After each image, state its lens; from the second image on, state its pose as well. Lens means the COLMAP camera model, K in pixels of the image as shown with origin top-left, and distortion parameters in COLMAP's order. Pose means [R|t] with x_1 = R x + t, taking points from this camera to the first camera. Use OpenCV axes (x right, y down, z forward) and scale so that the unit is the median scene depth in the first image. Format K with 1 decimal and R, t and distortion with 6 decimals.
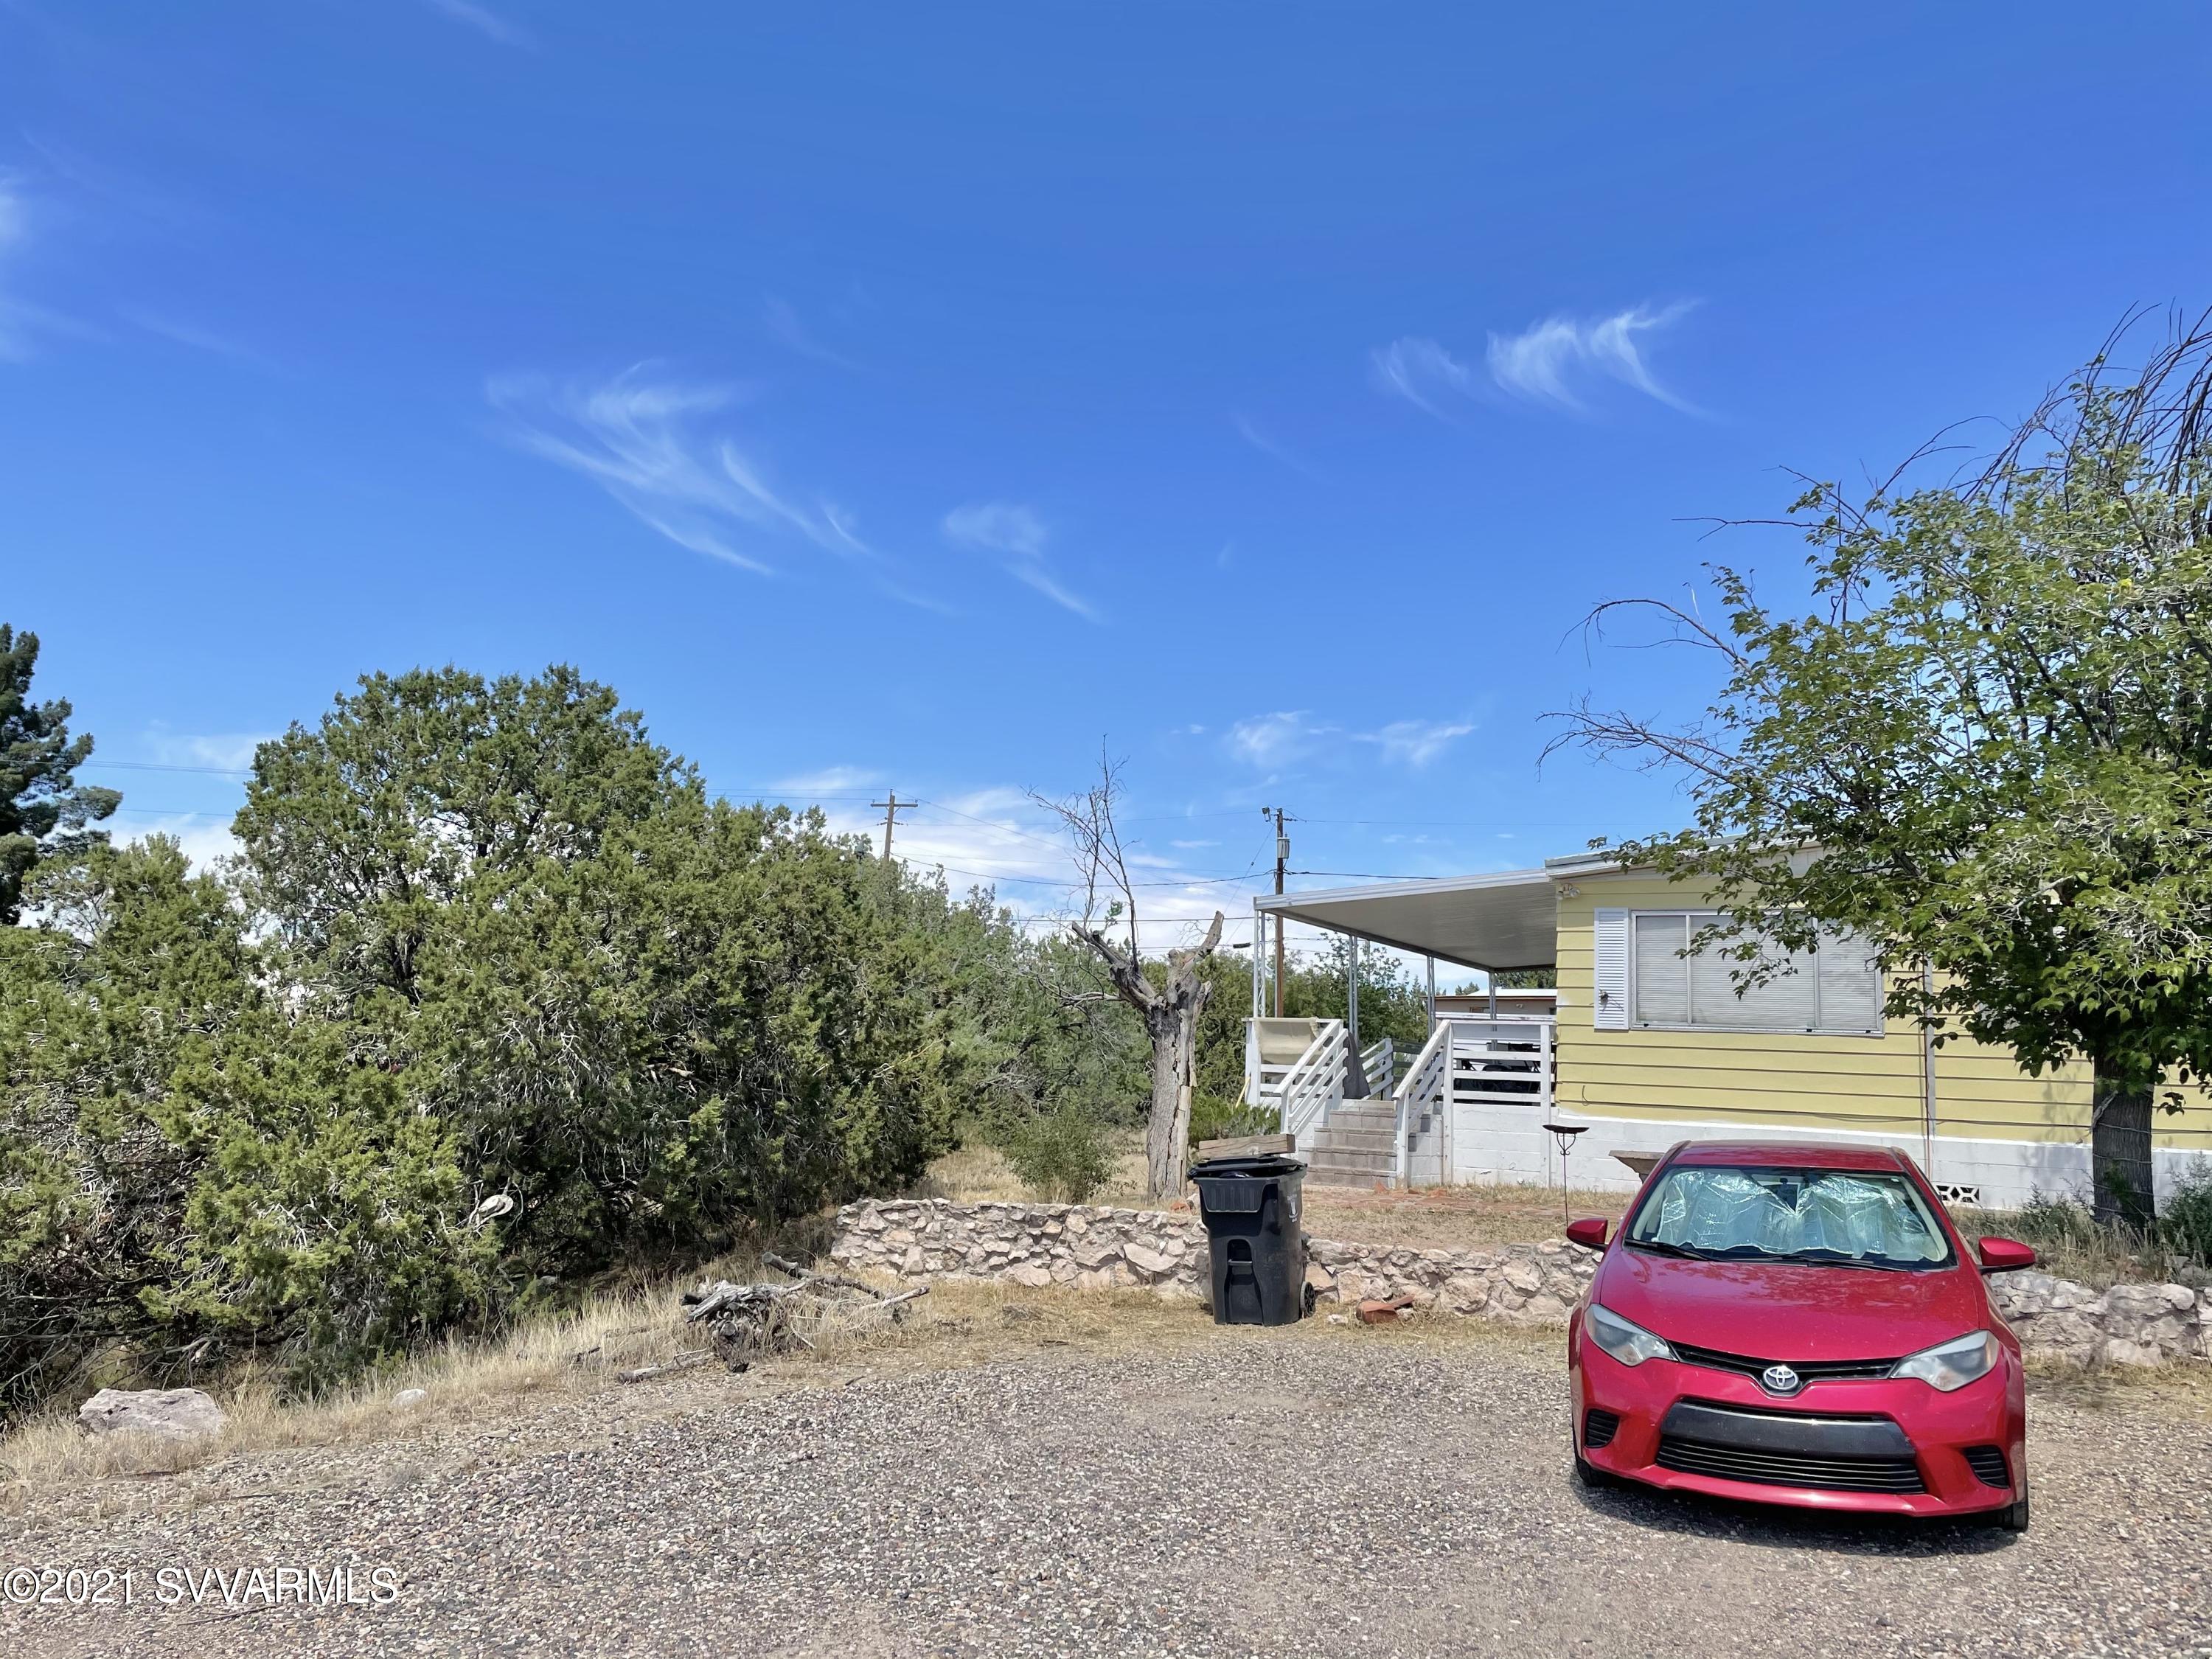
lens RADIAL K [[1683.3, 0, 1106.0], [0, 1683.3, 829.5], [0, 0, 1]] dist [0.001395, -0.000055]
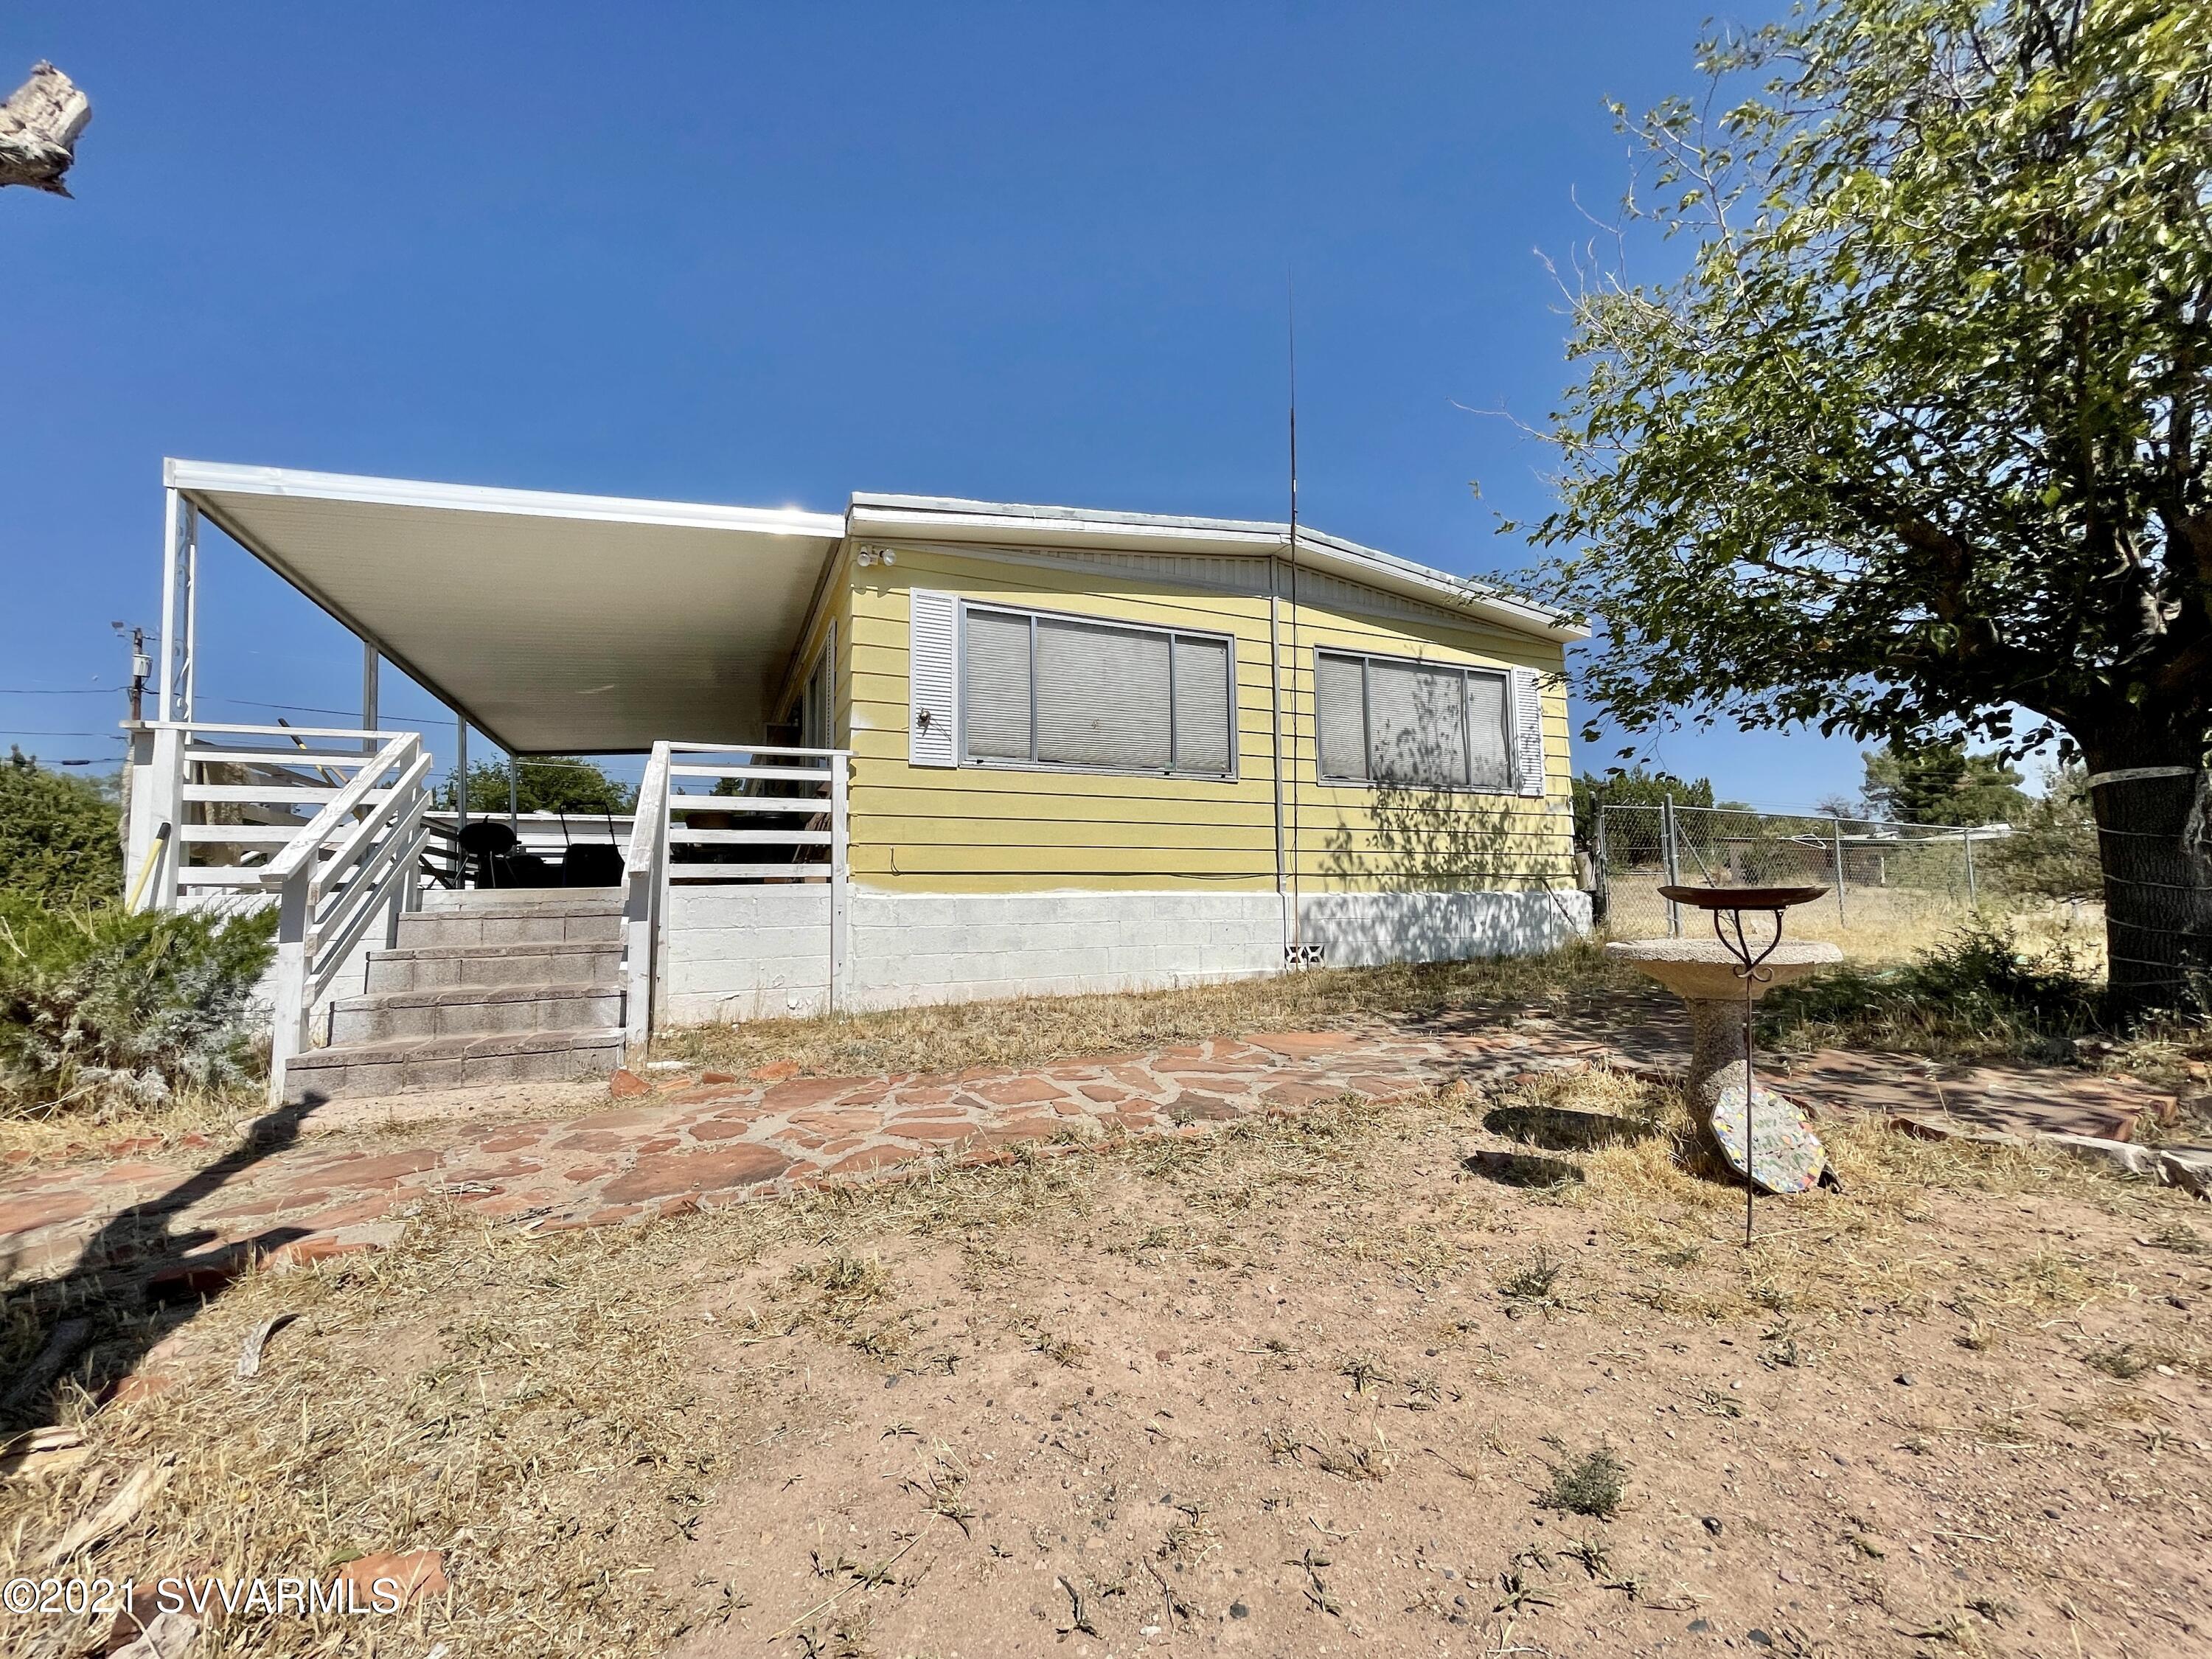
lens RADIAL K [[885.5, 0, 1106.0], [0, 885.5, 829.5], [0, 0, 1]] dist [0.000615, 0.000090]
pose [[0.599030, 0.014404, 0.800597, 0.055552], [-0.066976, 0.997236, 0.032171, 0.127368], [-0.797920, -0.072892, 0.598339, 0.724640]]
